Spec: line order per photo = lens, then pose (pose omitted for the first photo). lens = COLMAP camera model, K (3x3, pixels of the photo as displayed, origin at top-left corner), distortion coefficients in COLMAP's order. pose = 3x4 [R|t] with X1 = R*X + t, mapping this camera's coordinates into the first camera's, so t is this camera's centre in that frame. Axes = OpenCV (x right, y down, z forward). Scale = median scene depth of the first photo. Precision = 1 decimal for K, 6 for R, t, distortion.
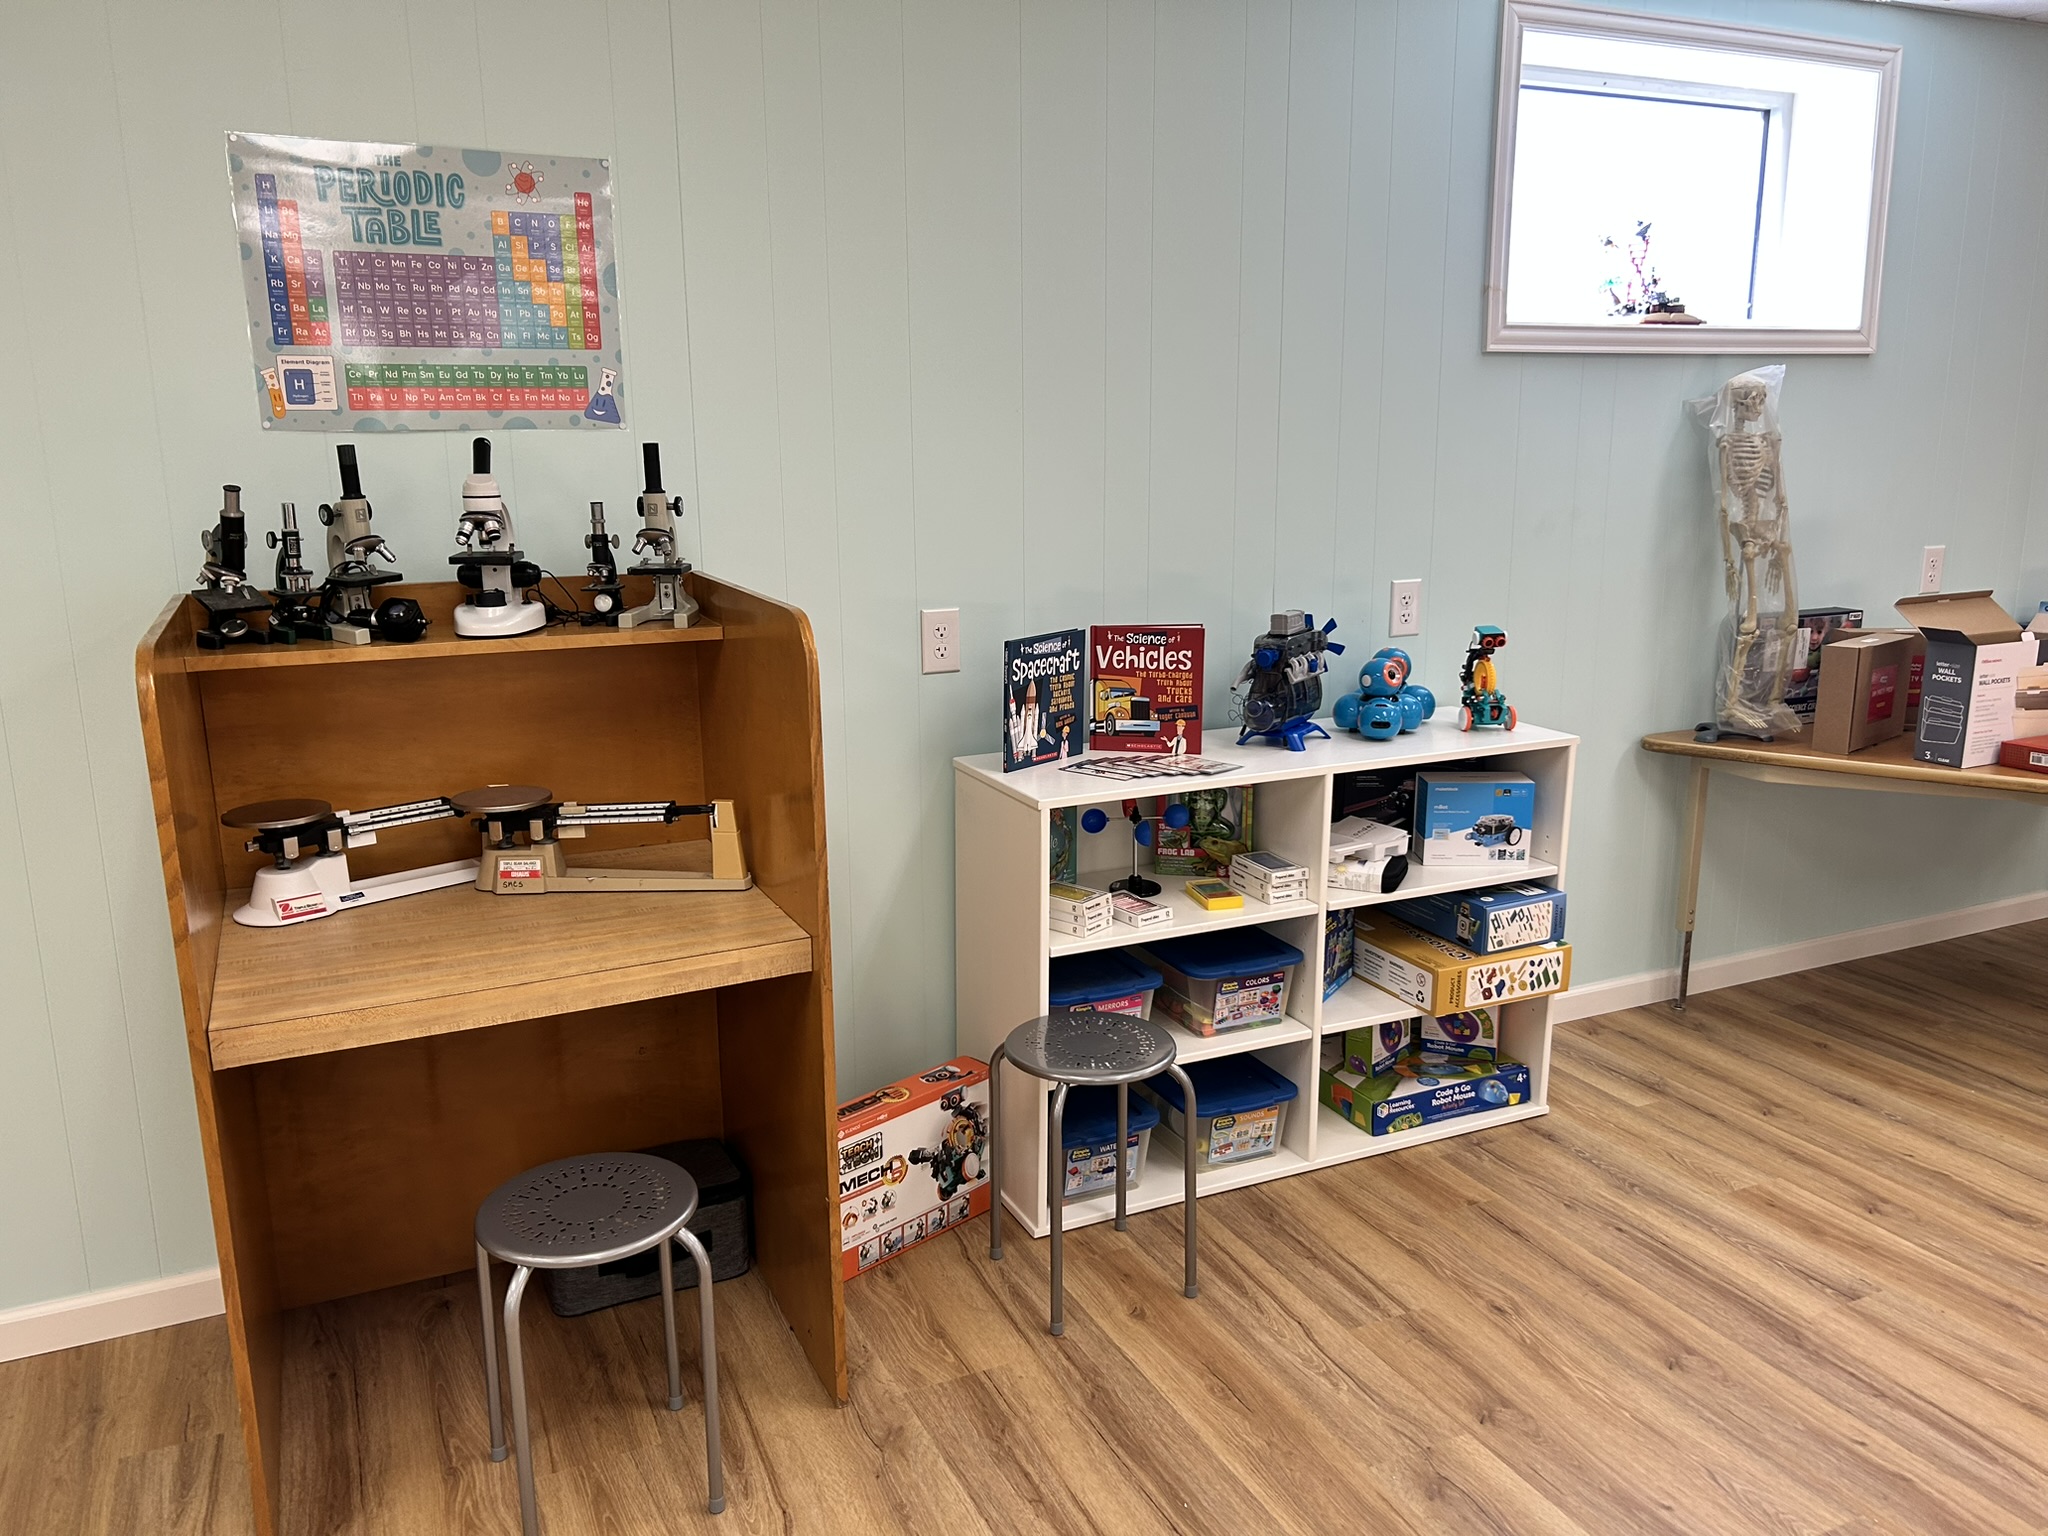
lens RADIAL K [[1510.3, 0, 1024.0], [0, 1510.3, 768.0], [0, 0, 1]] dist [0.038748, -0.003708]
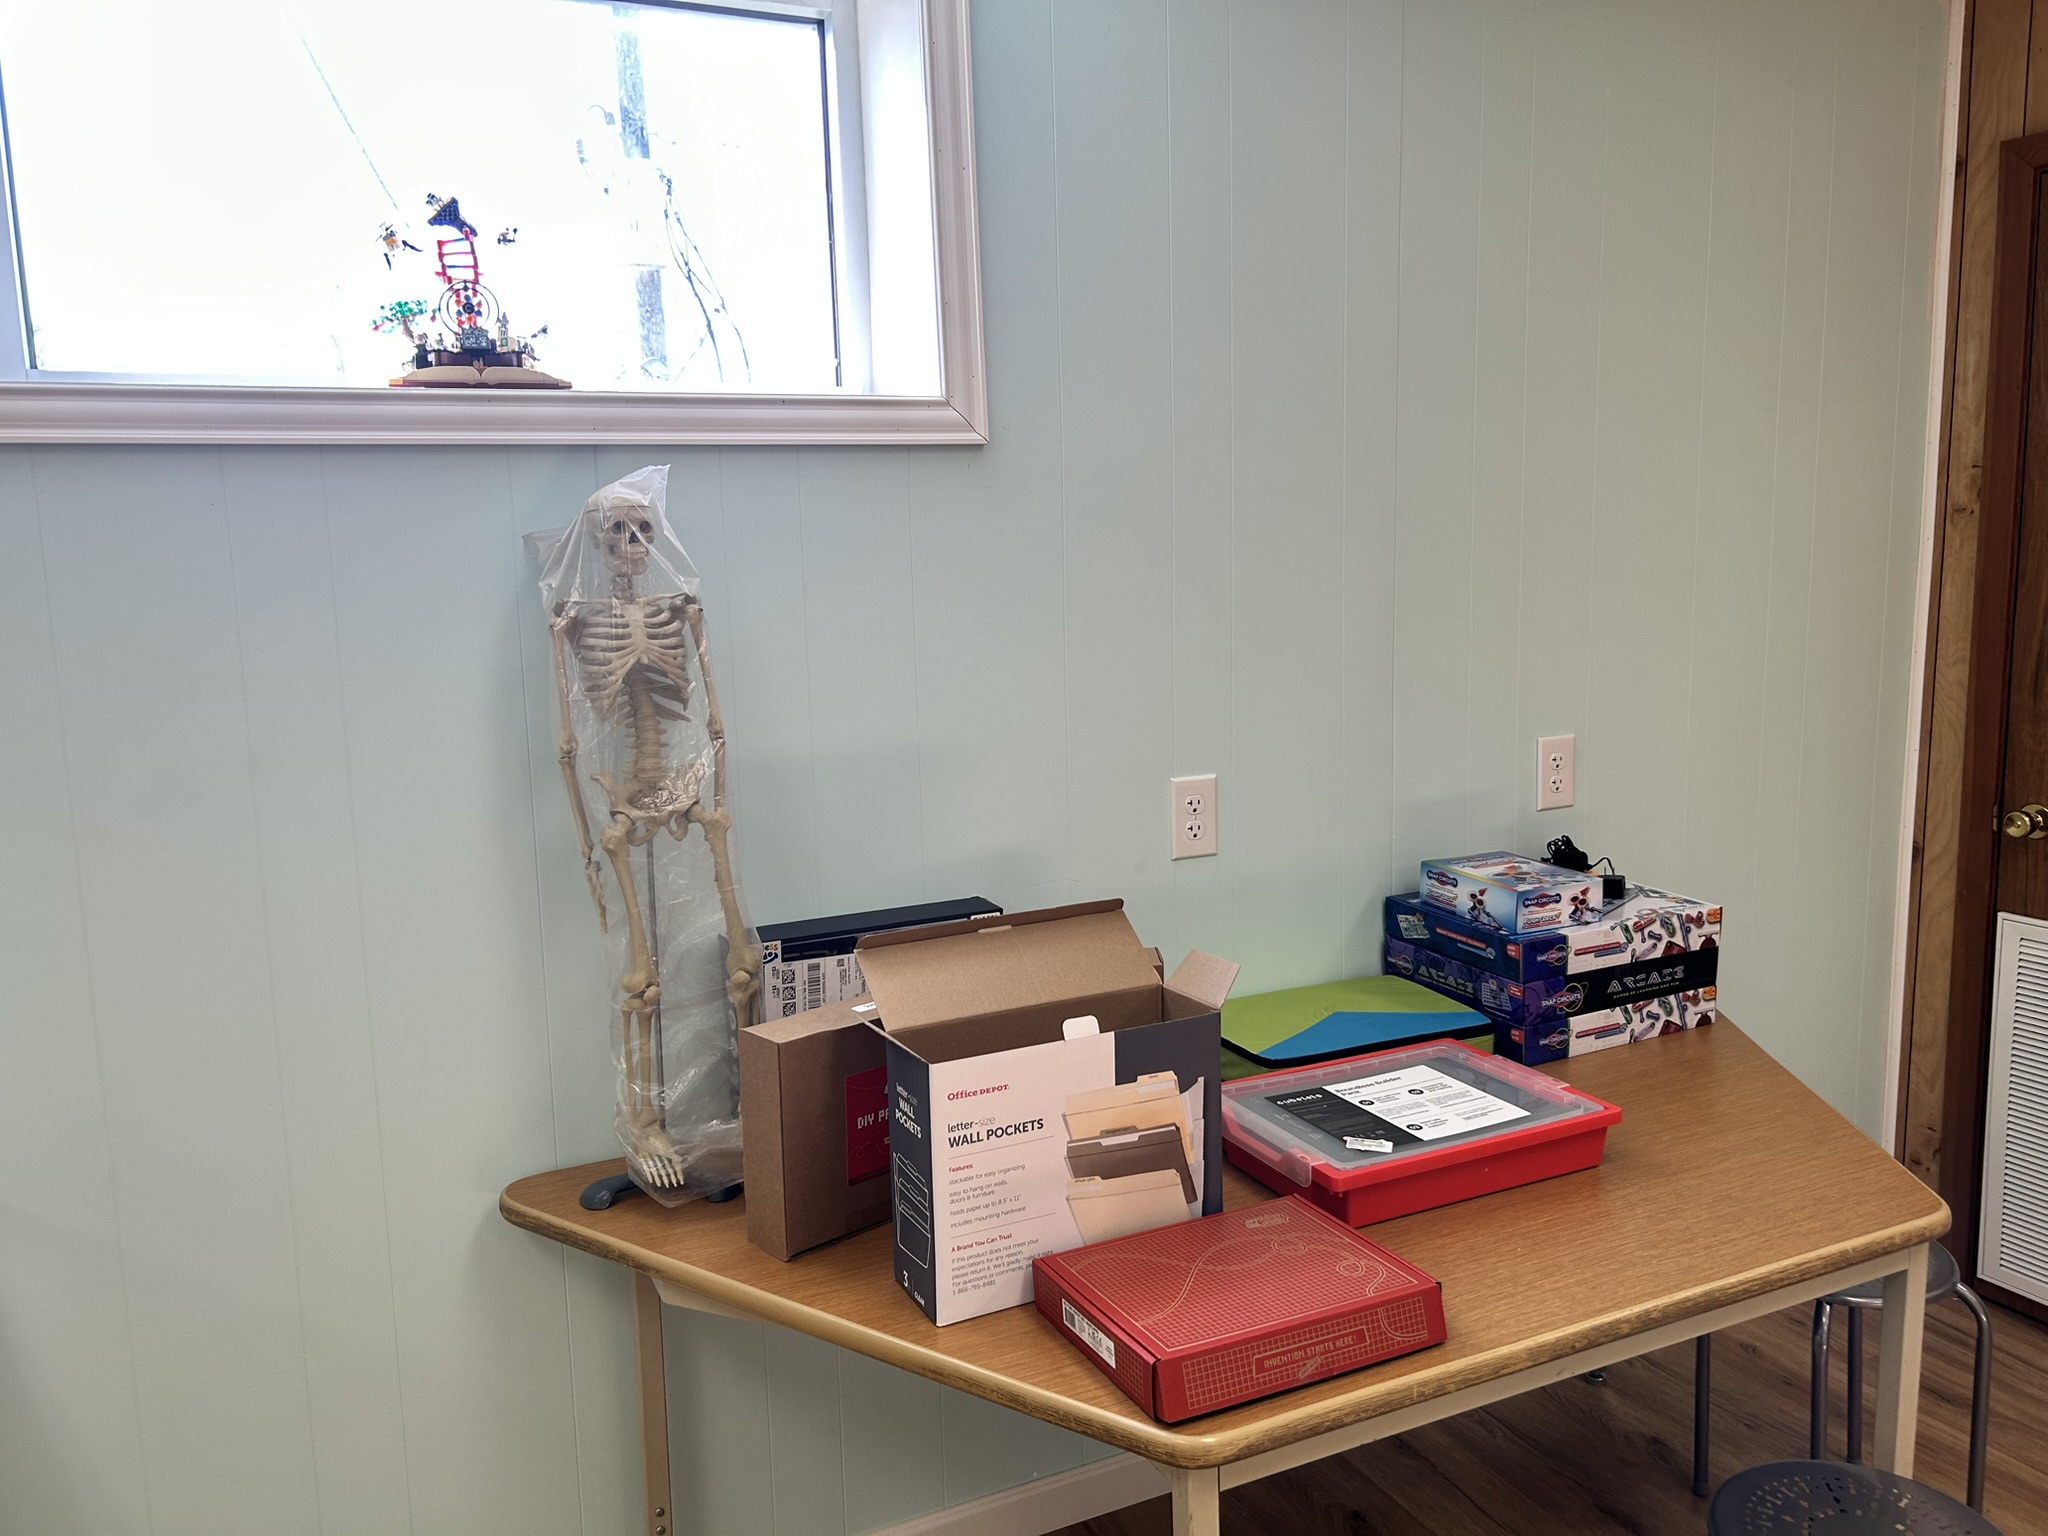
lens RADIAL K [[1510.3, 0, 1024.0], [0, 1510.3, 768.0], [0, 0, 1]] dist [0.038748, -0.003708]
pose [[0.999778, -0.021051, 0.000765, 0.598657], [0.021054, 0.997483, -0.067703, -0.125686], [0.000662, 0.067705, 0.997705, 0.499807]]
